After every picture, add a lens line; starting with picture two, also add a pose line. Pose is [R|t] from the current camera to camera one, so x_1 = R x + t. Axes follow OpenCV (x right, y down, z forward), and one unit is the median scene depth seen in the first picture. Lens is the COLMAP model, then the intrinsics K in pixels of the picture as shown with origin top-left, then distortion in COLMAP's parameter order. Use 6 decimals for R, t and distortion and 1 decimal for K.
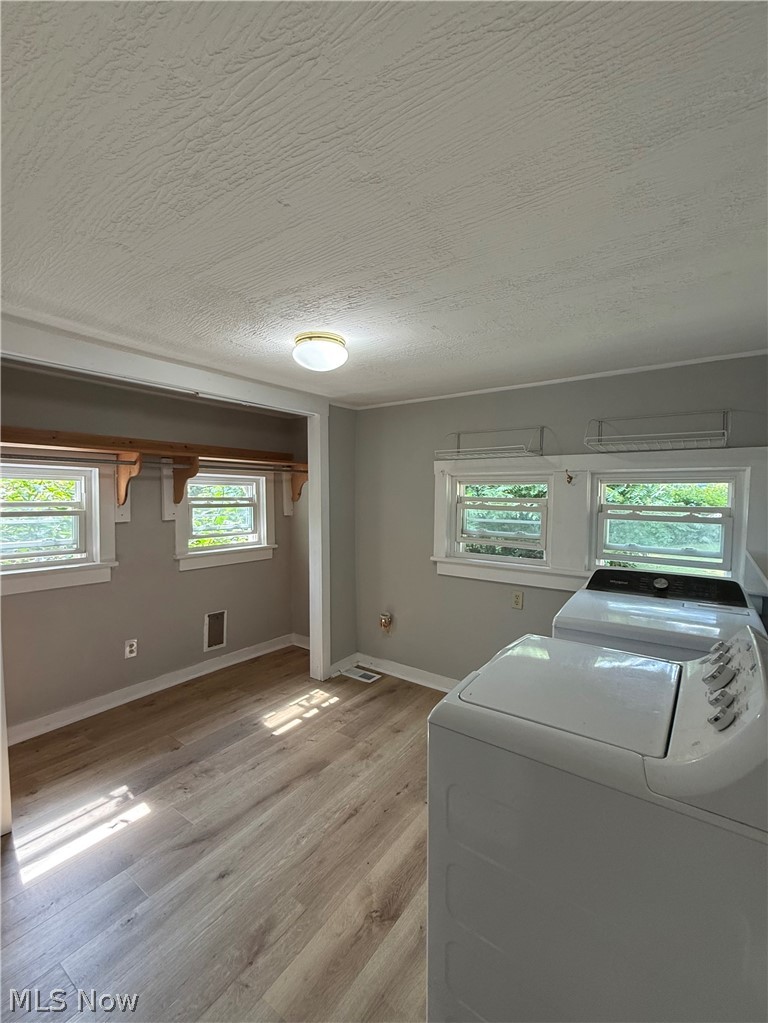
lens RADIAL K [[444.2, 0, 378.8], [0, 444.2, 510.8], [0, 0, 1]] dist [-0.003176, -0.000201]
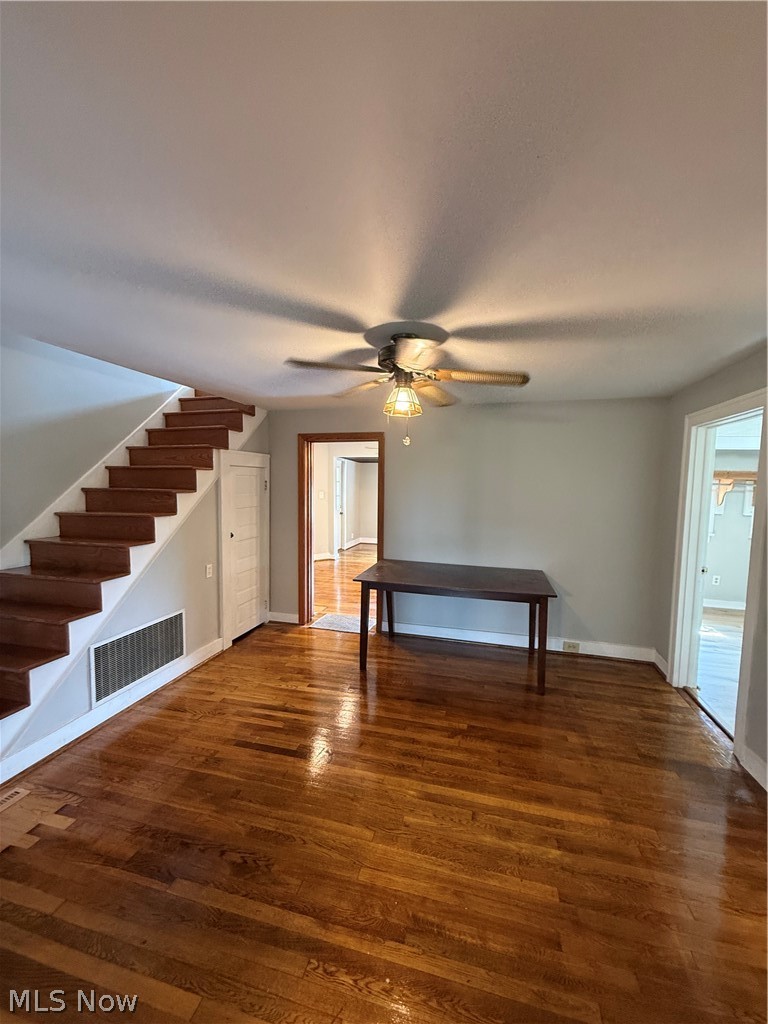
lens RADIAL K [[406.9, 0, 378.7], [0, 406.9, 509.8], [0, 0, 1]] dist [0.000807, 0.000103]
pose [[0.382767, 0.069394, -0.921235, 0.520421], [-0.053300, 0.997173, 0.052969, -0.004493], [0.922306, 0.028827, 0.385384, -1.114016]]
